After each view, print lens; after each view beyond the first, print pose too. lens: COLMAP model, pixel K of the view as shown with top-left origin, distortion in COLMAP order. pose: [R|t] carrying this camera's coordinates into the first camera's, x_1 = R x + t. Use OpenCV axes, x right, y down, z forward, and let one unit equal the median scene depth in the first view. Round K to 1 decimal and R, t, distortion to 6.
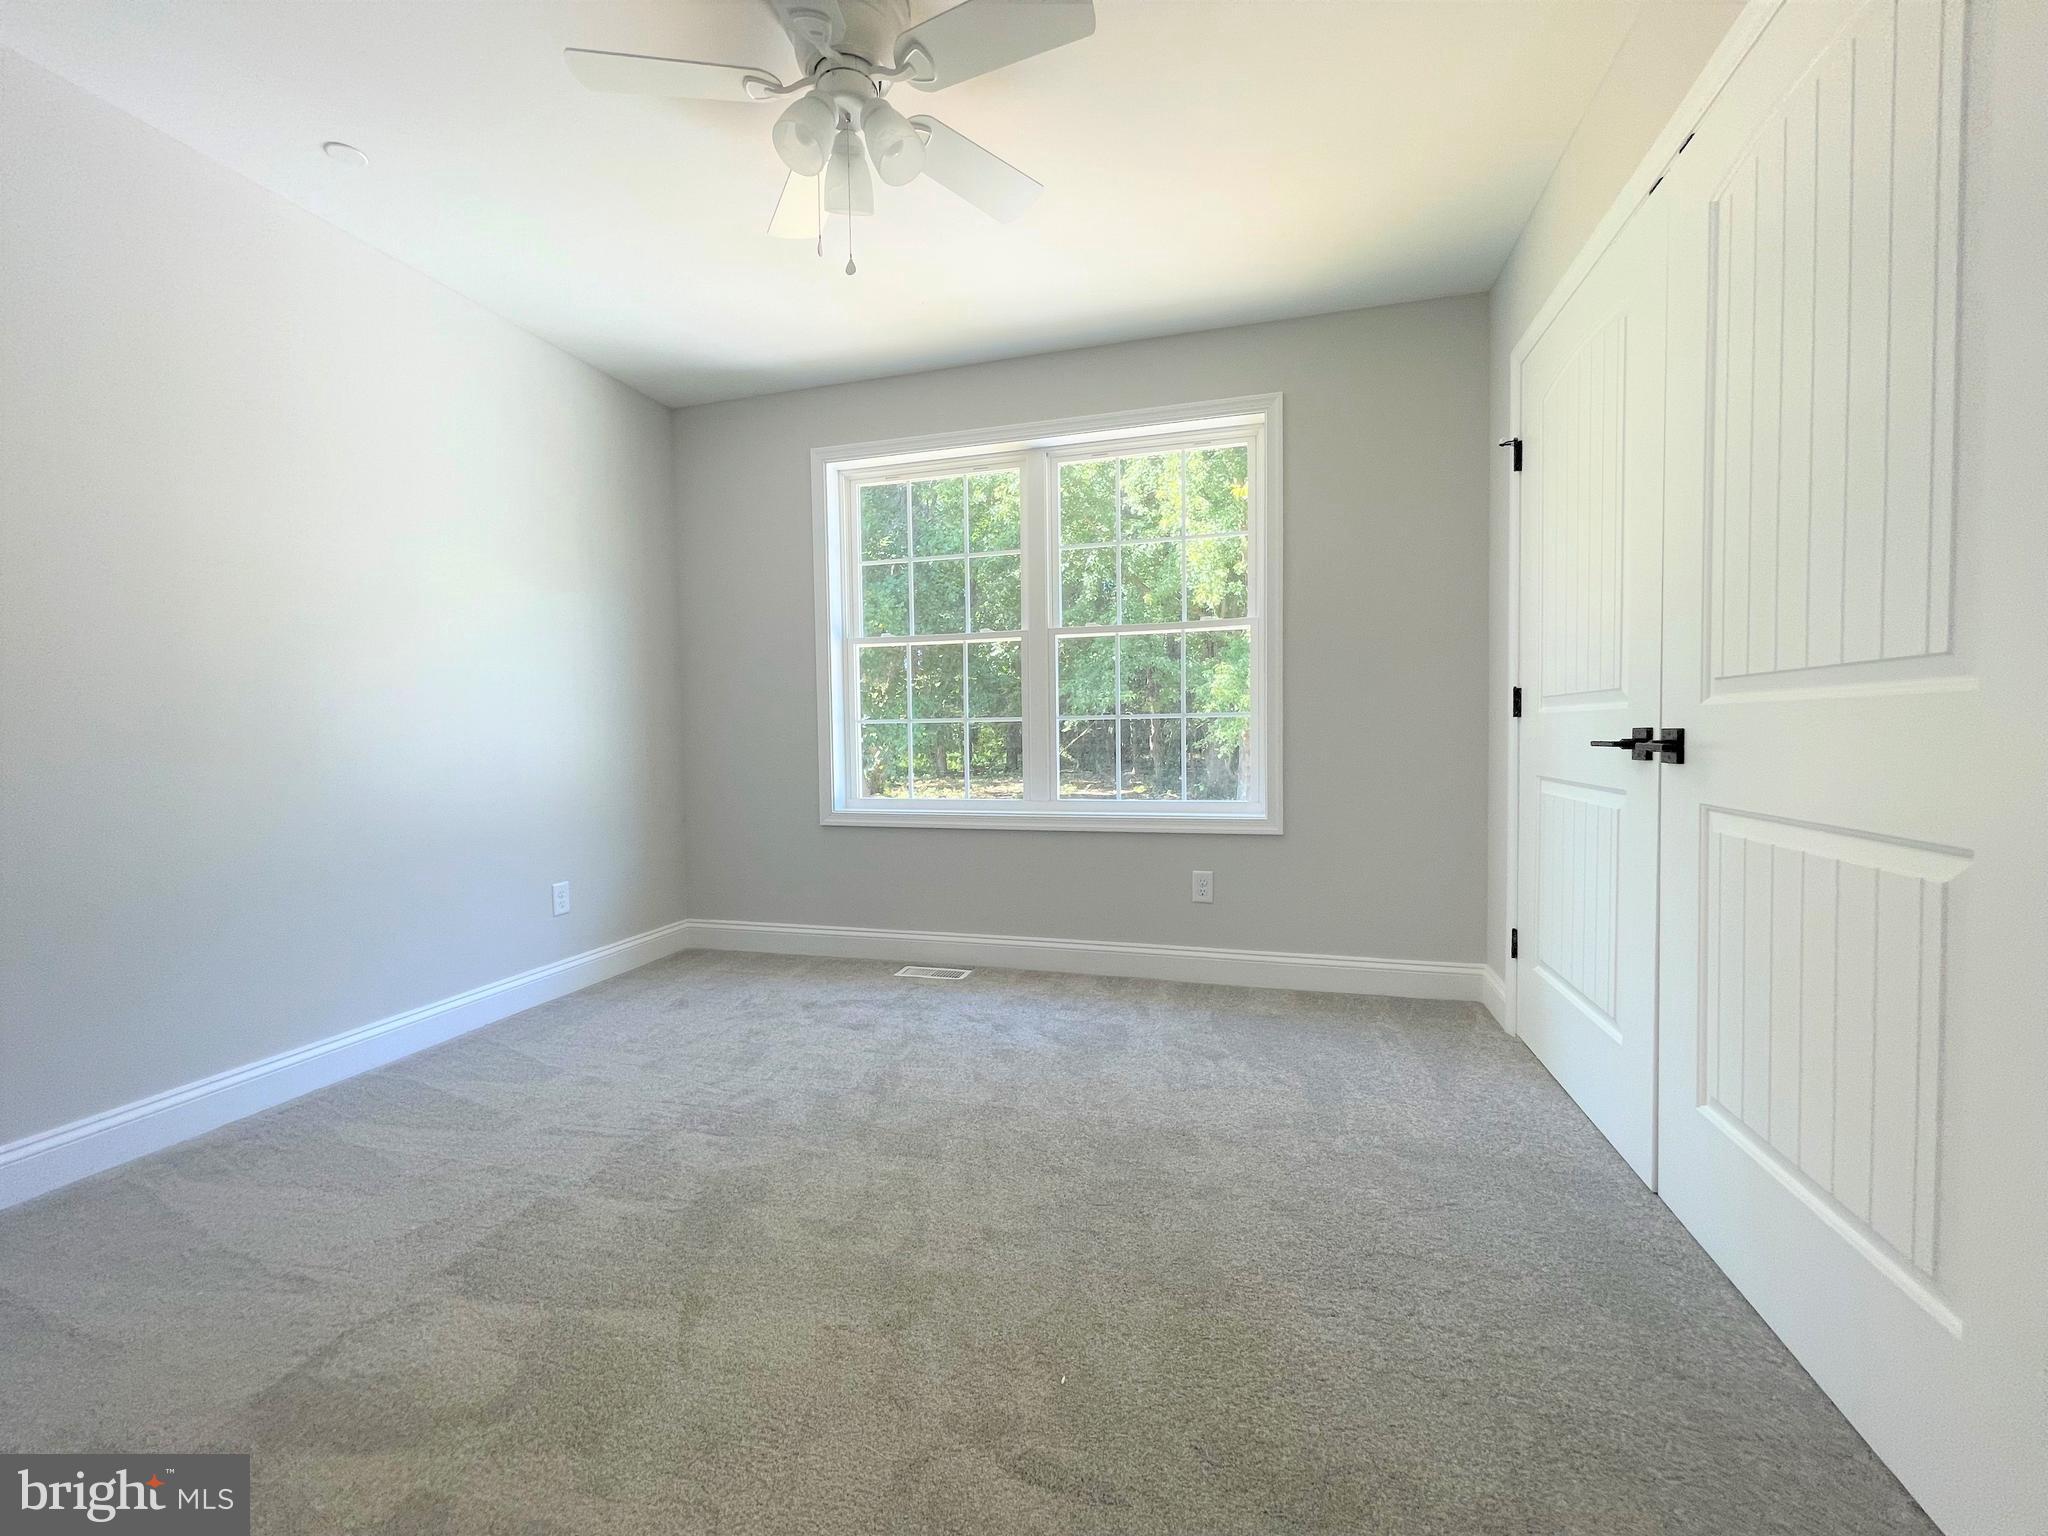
lens RADIAL K [[828.5, 0, 1014.4], [0, 828.5, 764.1], [0, 0, 1]] dist [-0.001459, 0.000726]
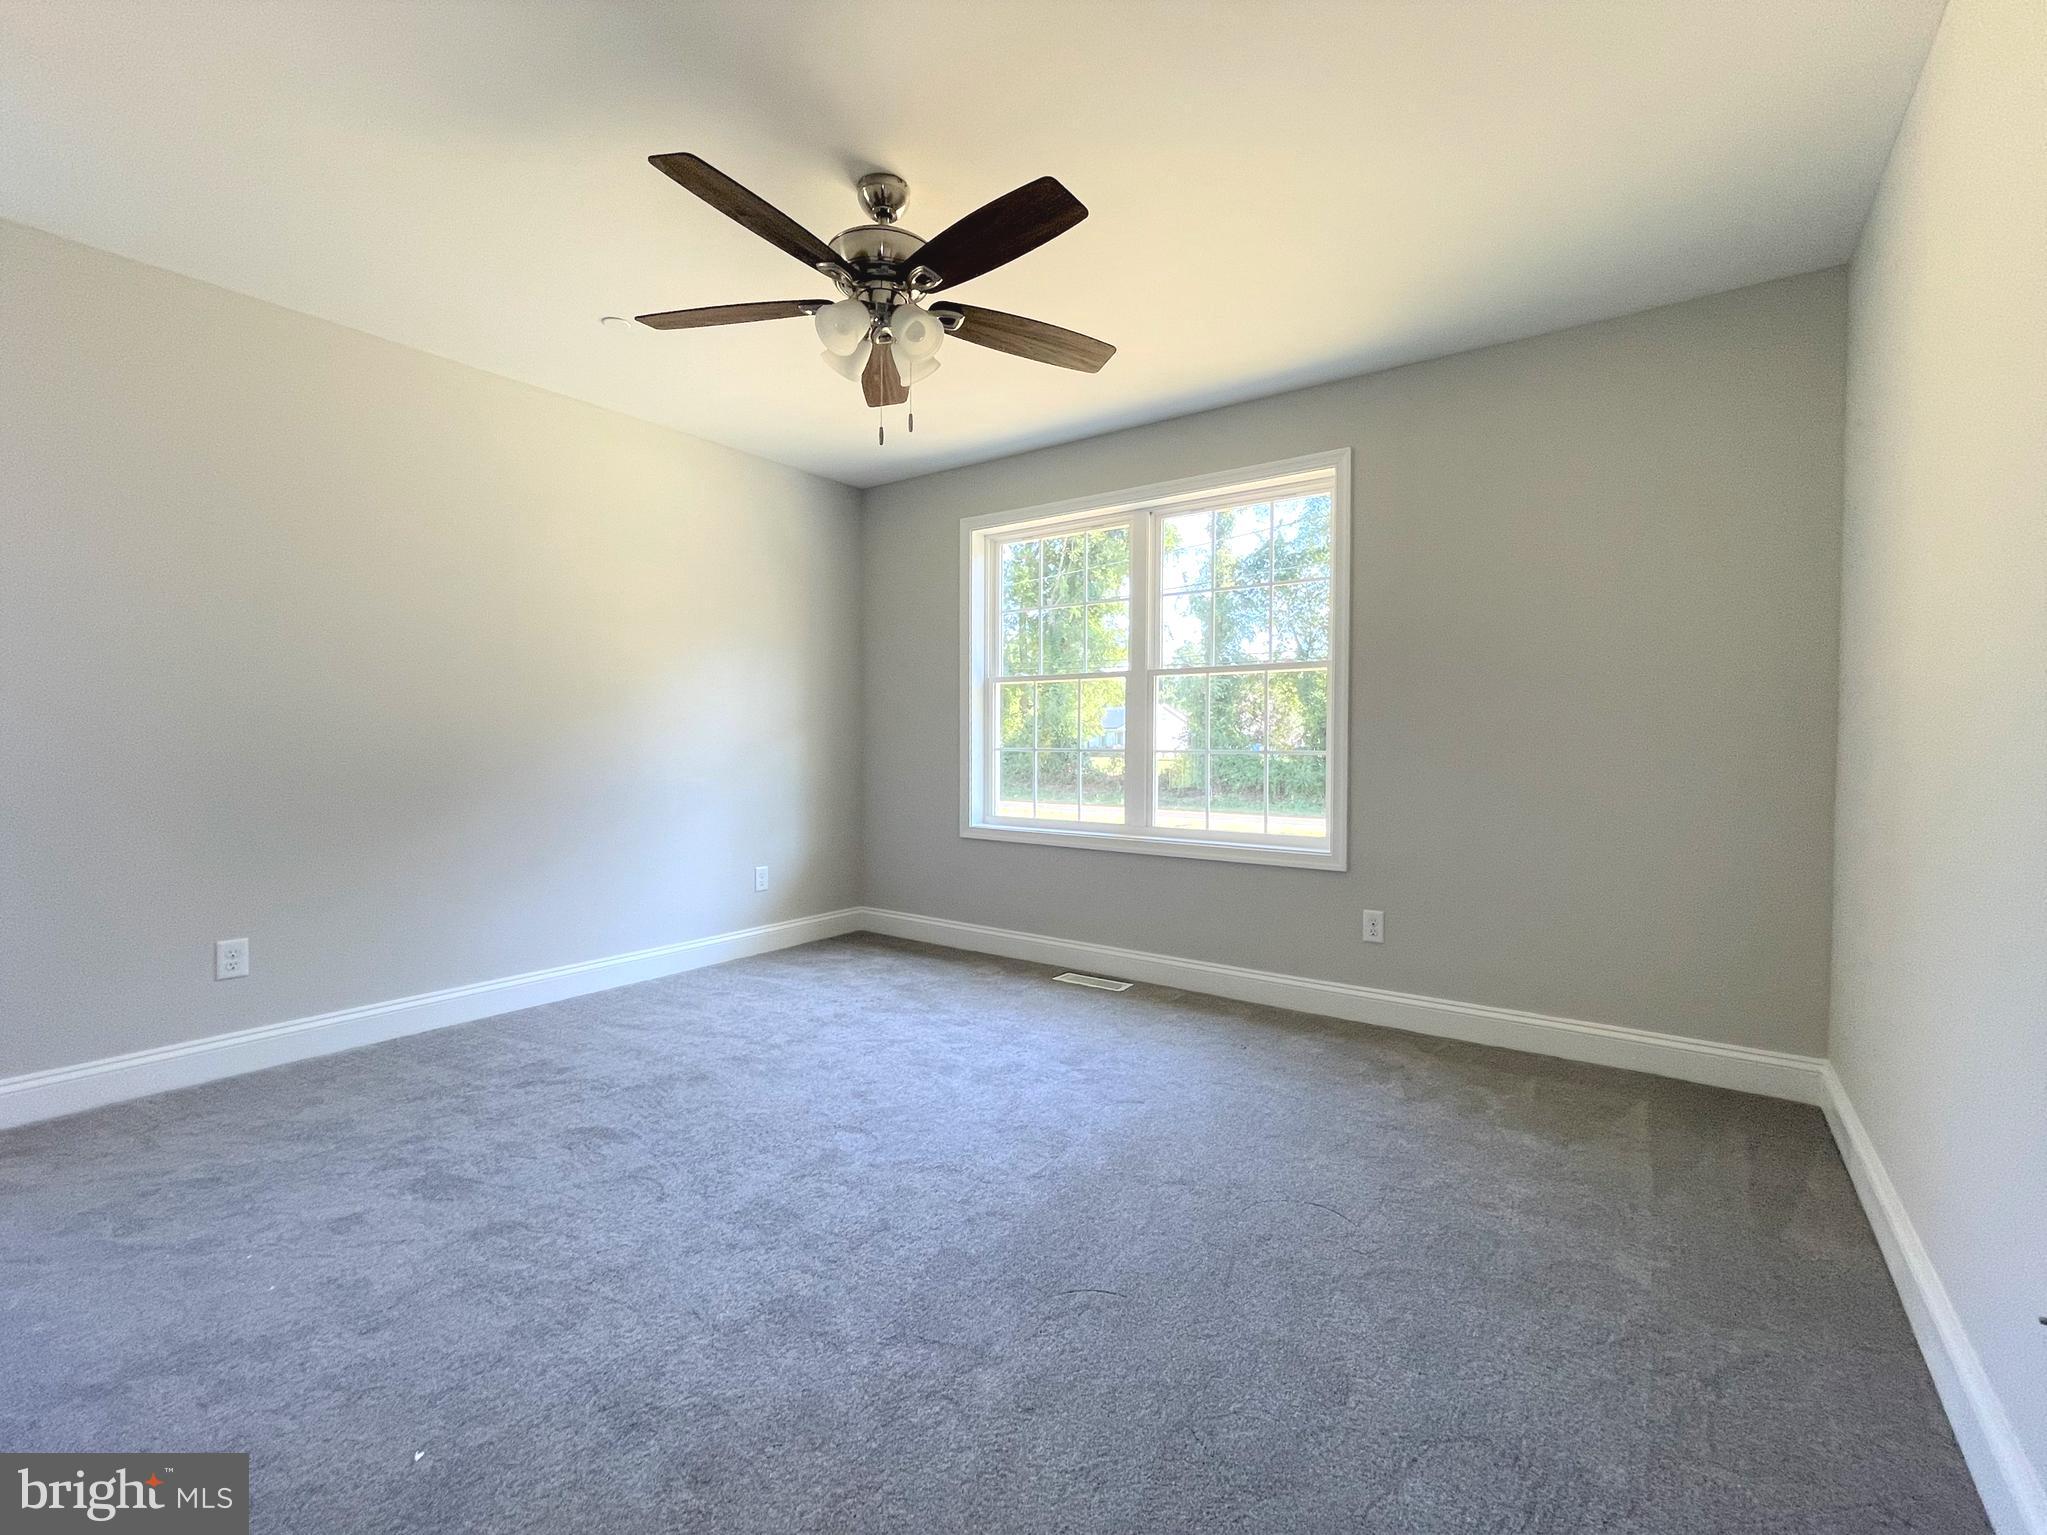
lens RADIAL K [[787.6, 0, 1022.5], [0, 787.6, 785.4], [0, 0, 1]] dist [-0.000635, 0.000166]
pose [[0.958681, 0.040301, -0.281614, 0.166374], [-0.042821, 0.999079, -0.002795, -0.000408], [0.281242, 0.014739, 0.959524, -0.048574]]
